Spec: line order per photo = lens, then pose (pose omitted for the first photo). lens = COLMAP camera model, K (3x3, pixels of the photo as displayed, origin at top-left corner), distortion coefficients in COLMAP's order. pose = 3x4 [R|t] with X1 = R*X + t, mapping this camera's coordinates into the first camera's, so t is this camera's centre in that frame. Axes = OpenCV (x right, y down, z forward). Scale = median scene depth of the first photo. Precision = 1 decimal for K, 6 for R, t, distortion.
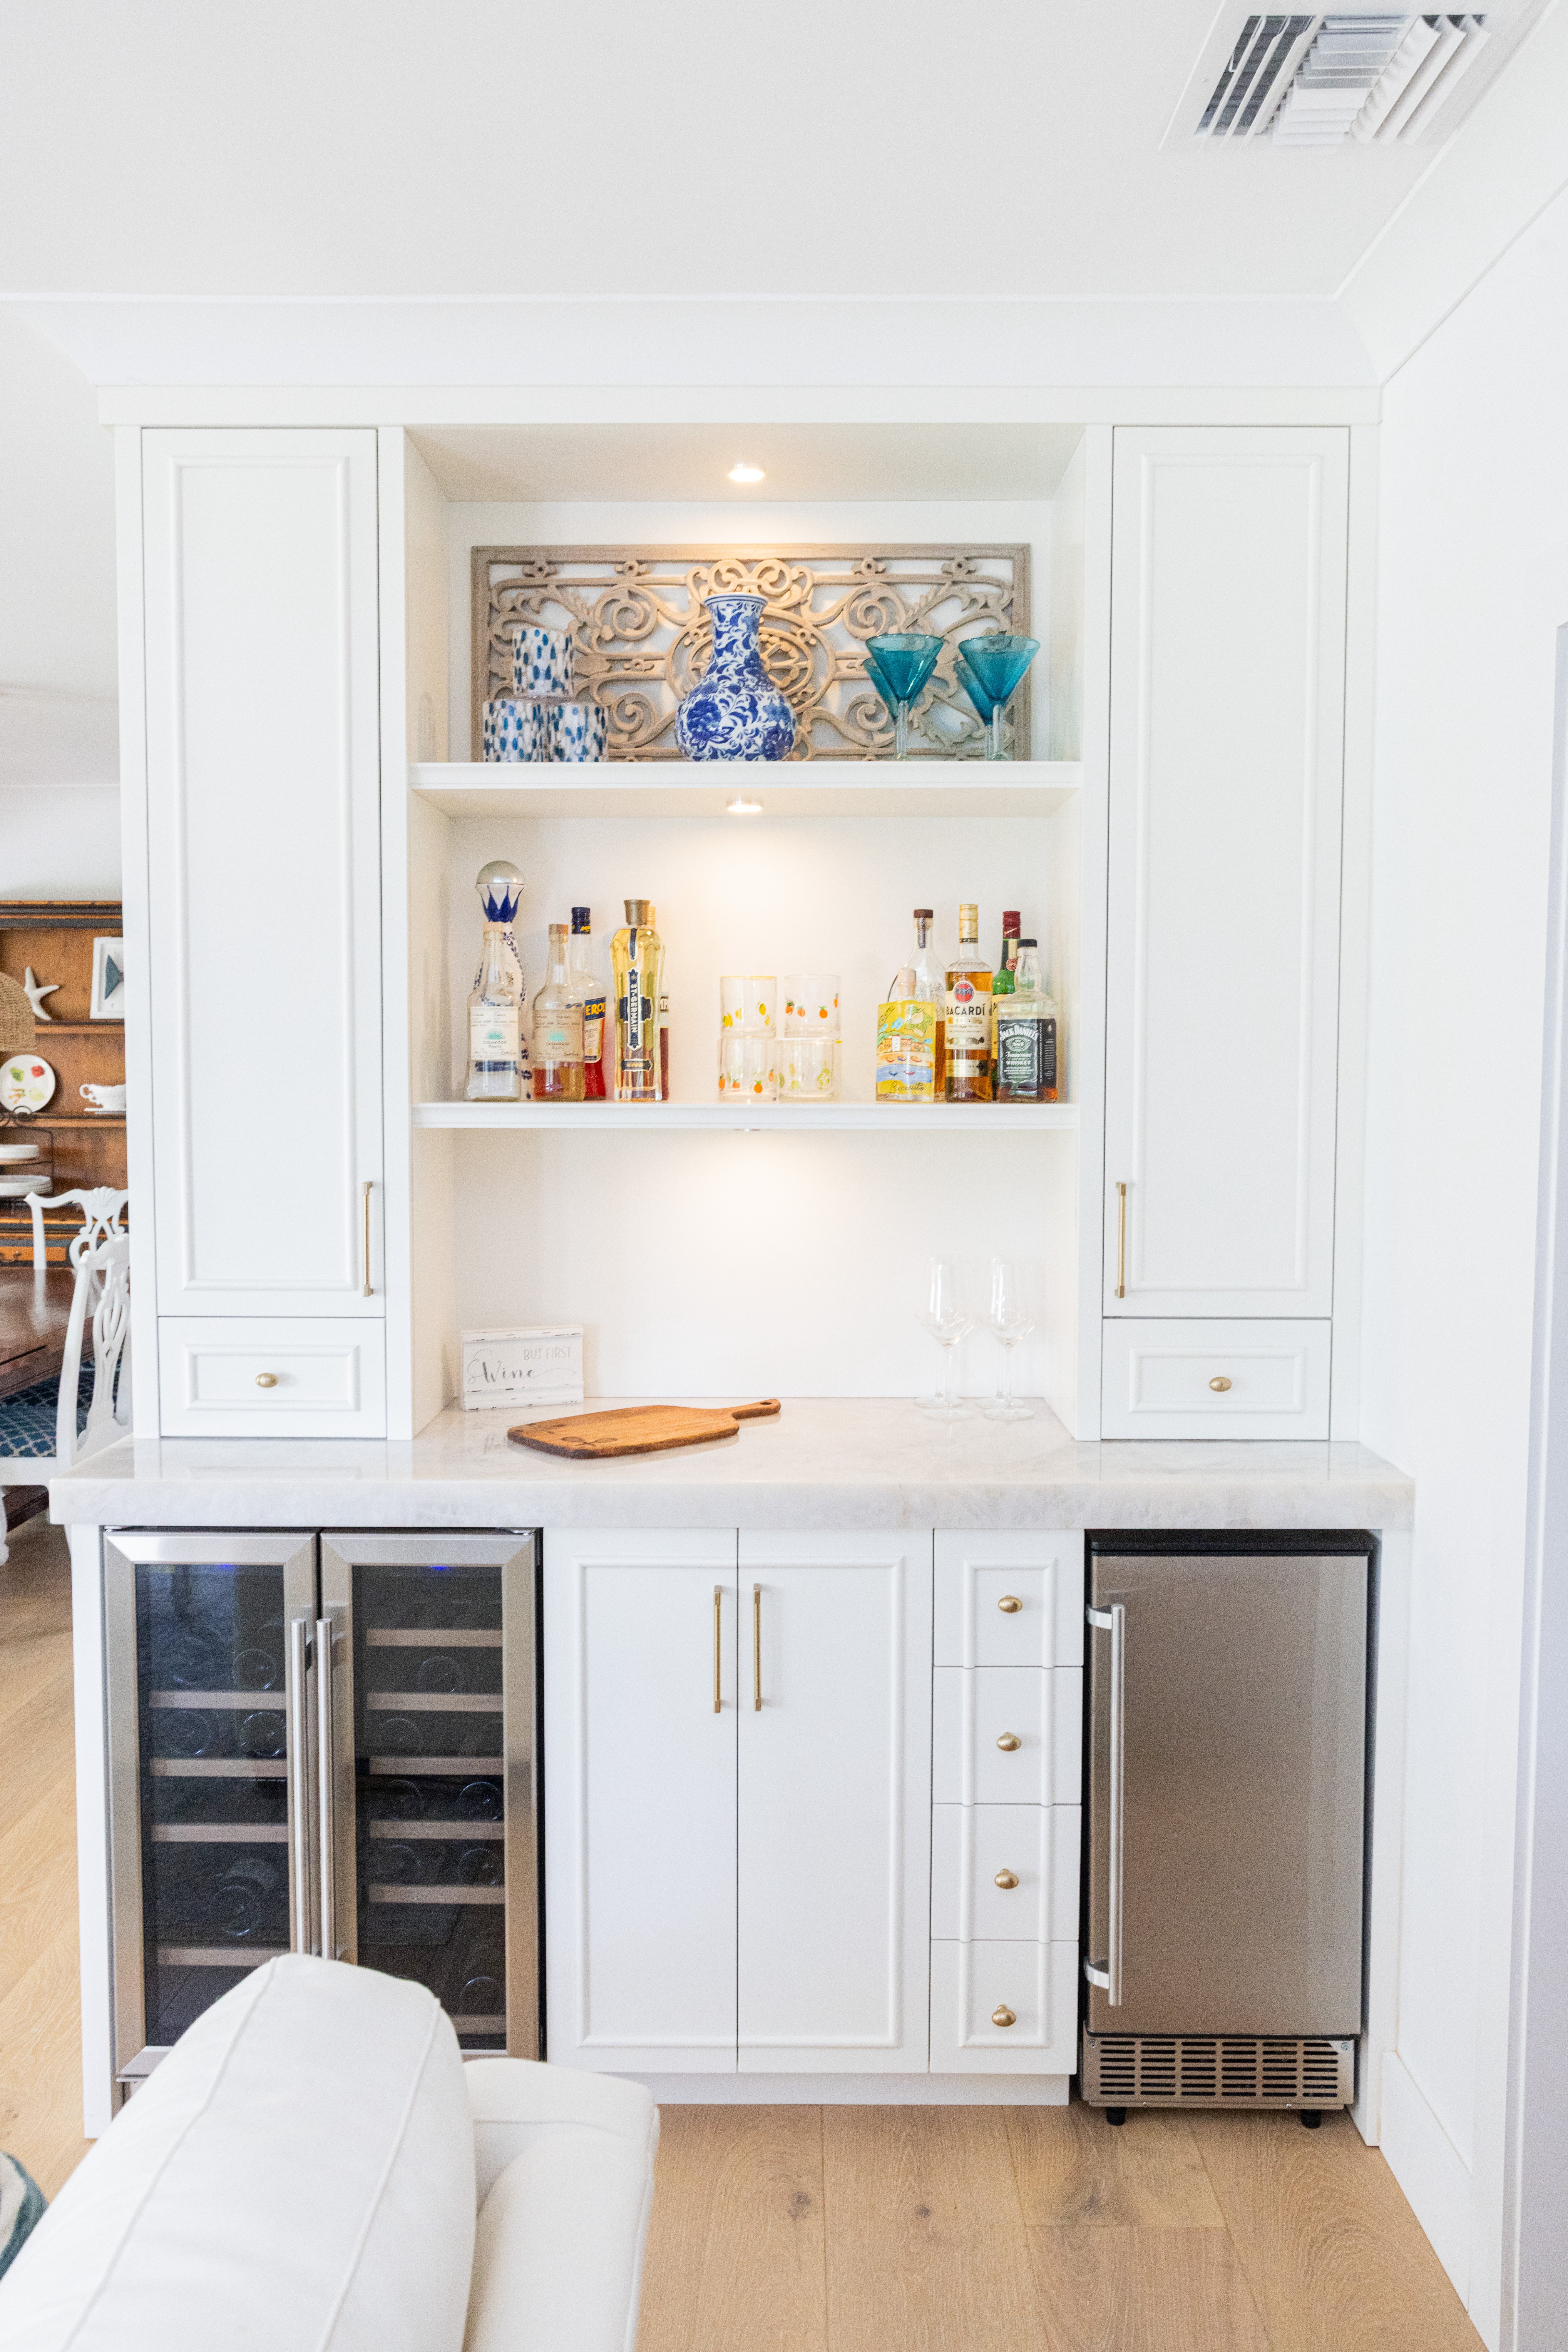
lens RADIAL K [[1860.8, 0, 779.0], [0, 1860.8, 1175.5], [0, 0, 1]] dist [-0.006981, 0.004993]
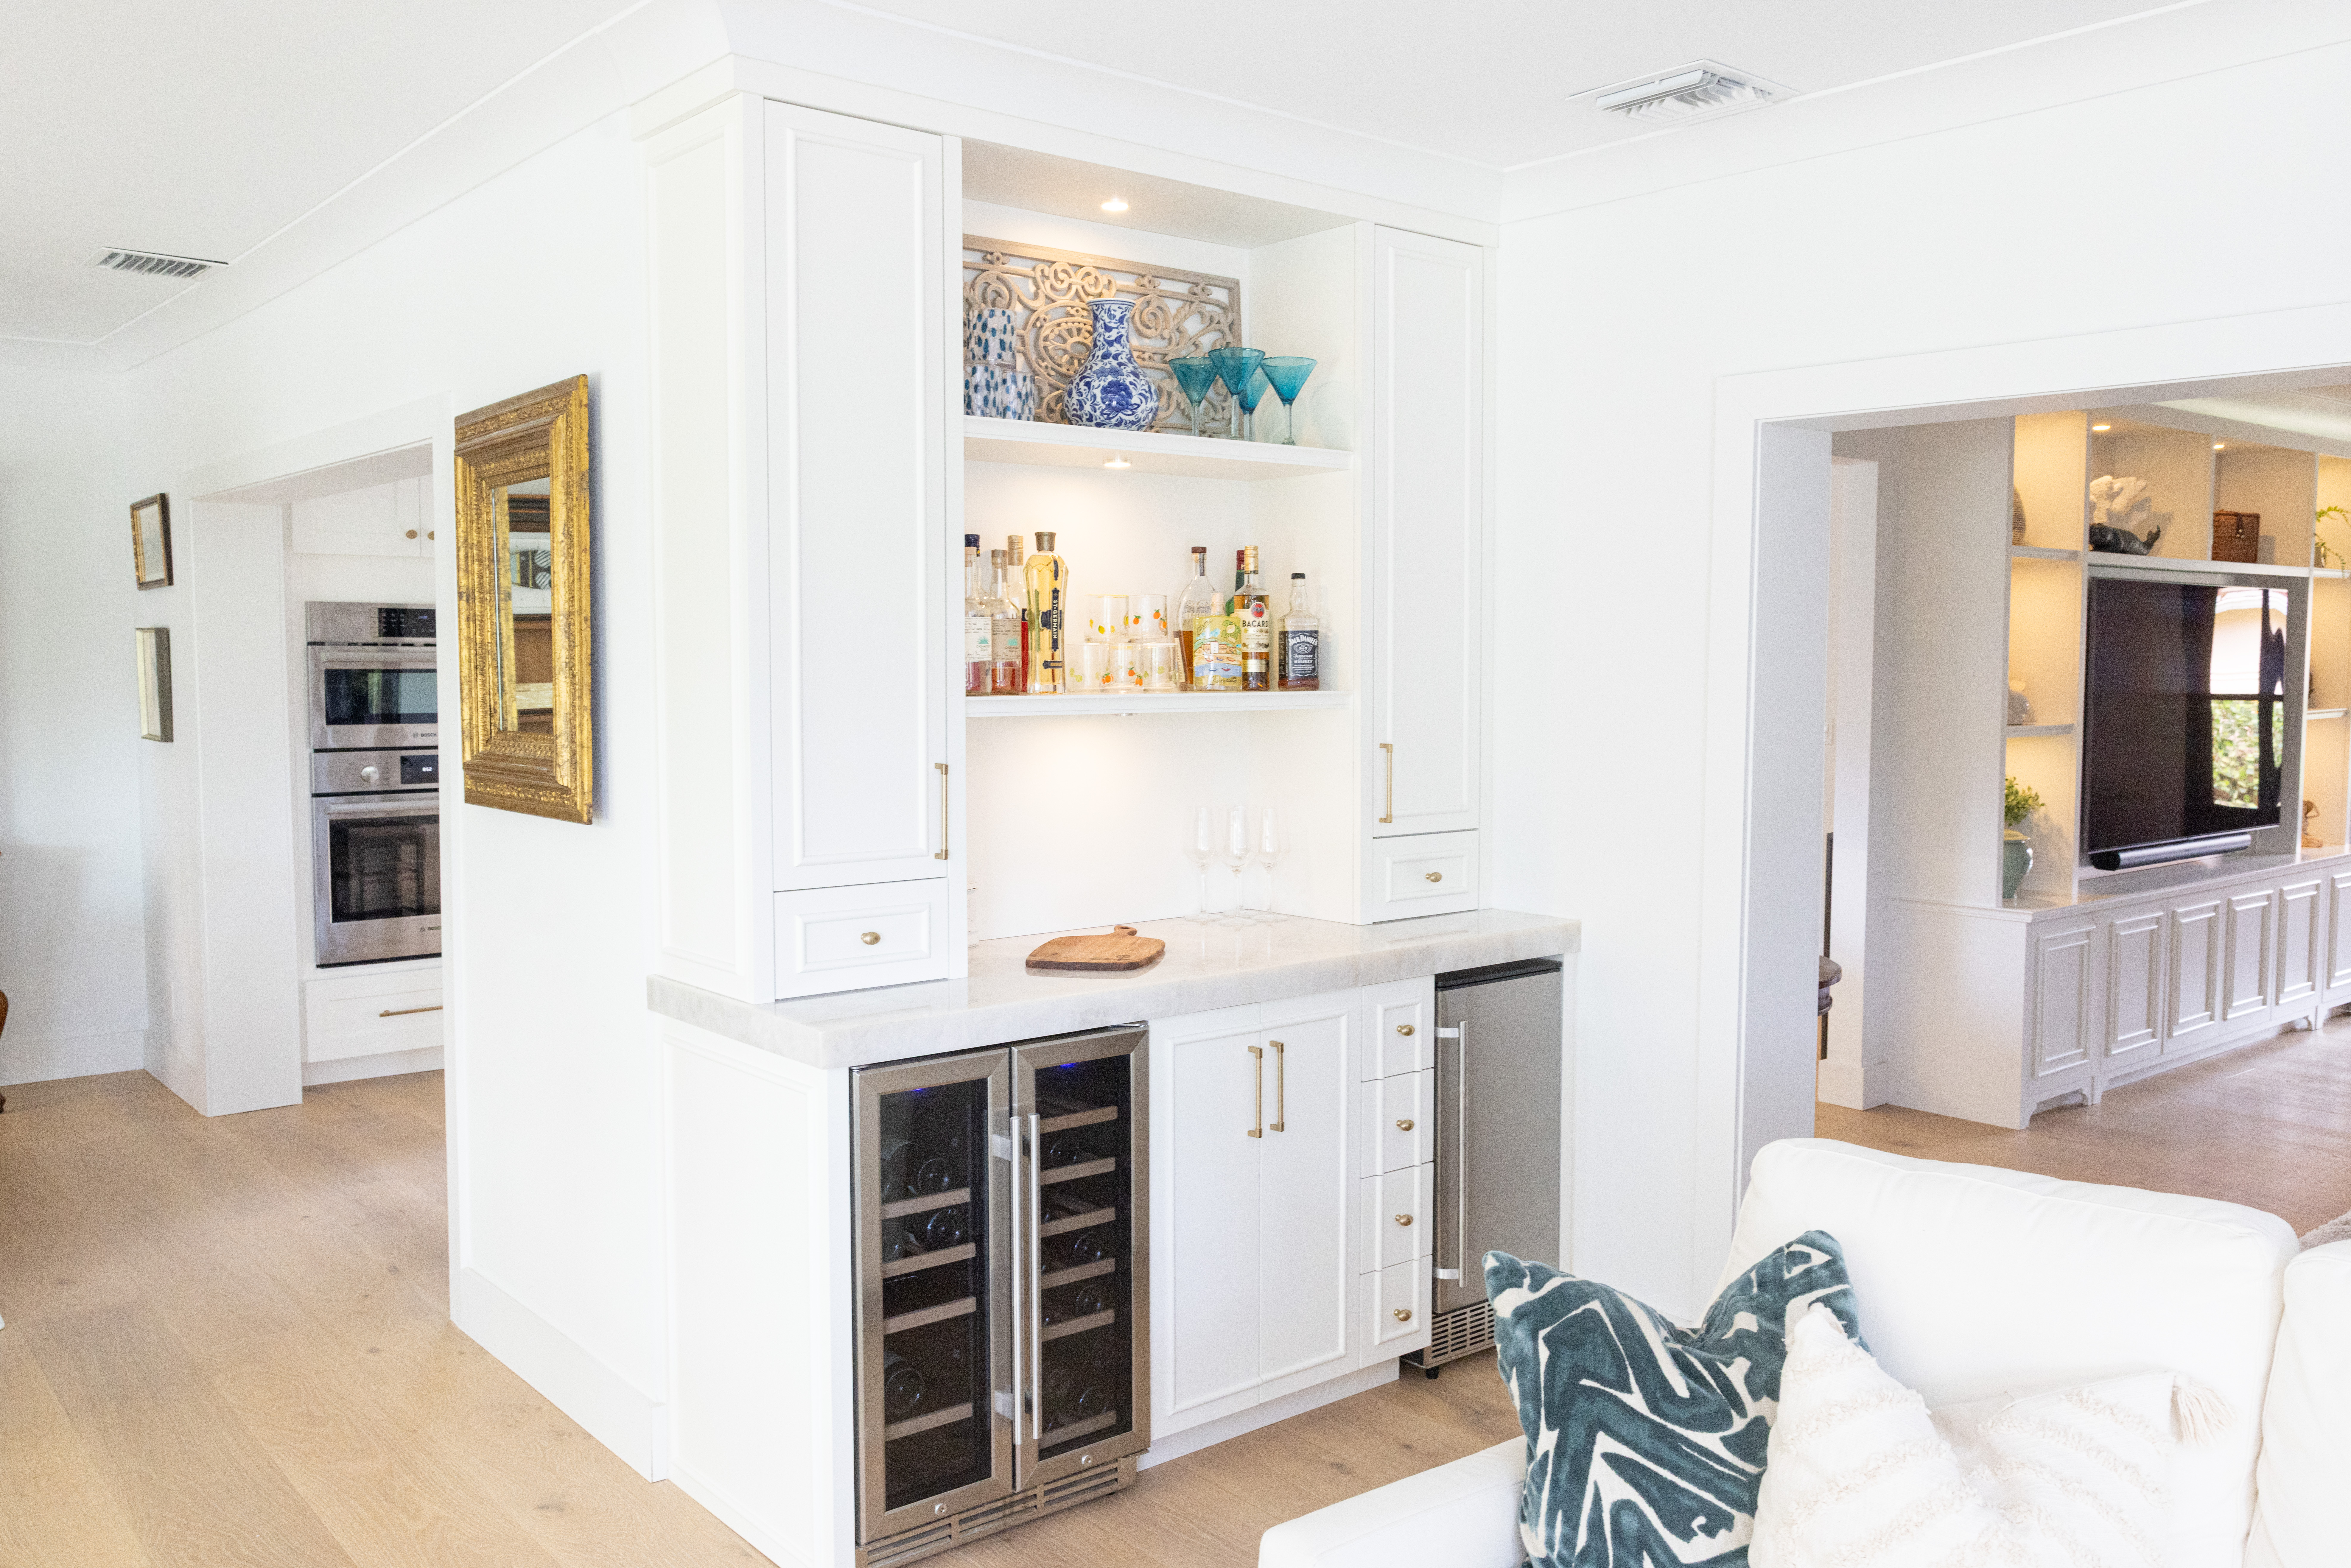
lens RADIAL K [[1874.8, 0, 1175.6], [0, 1874.8, 783.9], [0, 0, 1]] dist [-0.000165, -0.002209]
pose [[0.766983, -0.046406, 0.639987, -0.842687], [0.043069, 0.998855, 0.020812, -0.002074], [-0.640220, 0.011601, 0.768104, -0.019727]]
